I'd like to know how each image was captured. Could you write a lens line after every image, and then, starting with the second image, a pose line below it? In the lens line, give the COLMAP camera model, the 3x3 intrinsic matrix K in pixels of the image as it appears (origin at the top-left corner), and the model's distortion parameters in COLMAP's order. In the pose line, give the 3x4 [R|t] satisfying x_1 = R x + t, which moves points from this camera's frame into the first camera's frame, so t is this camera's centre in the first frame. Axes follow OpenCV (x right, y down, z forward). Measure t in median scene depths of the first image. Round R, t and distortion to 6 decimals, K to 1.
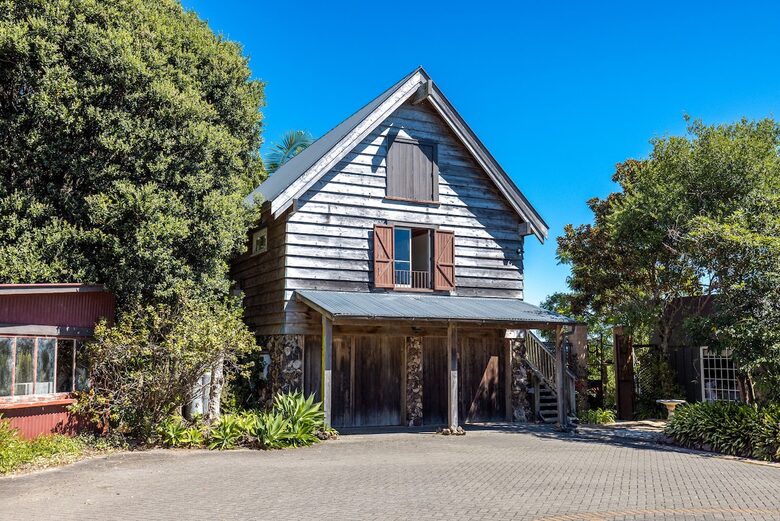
lens RADIAL K [[760.7, 0, 388.5], [0, 760.7, 262.2], [0, 0, 1]] dist [0.000855, 0.000000]
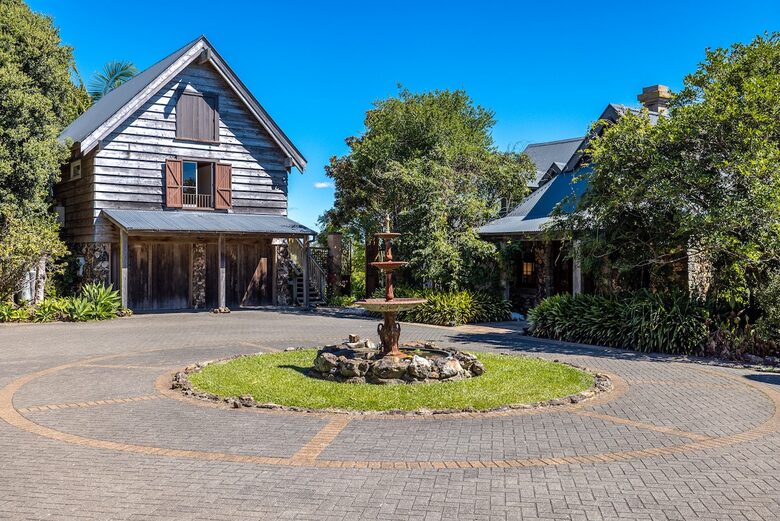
lens RADIAL K [[760.7, 0, 391.1], [0, 760.7, 257.6], [0, 0, 1]] dist [0.000855, 0.000000]
pose [[0.983496, -0.004217, 0.180879, 0.127921], [-0.017890, 0.992562, 0.120418, -0.046664], [-0.180042, -0.121666, 0.976106, -0.385369]]
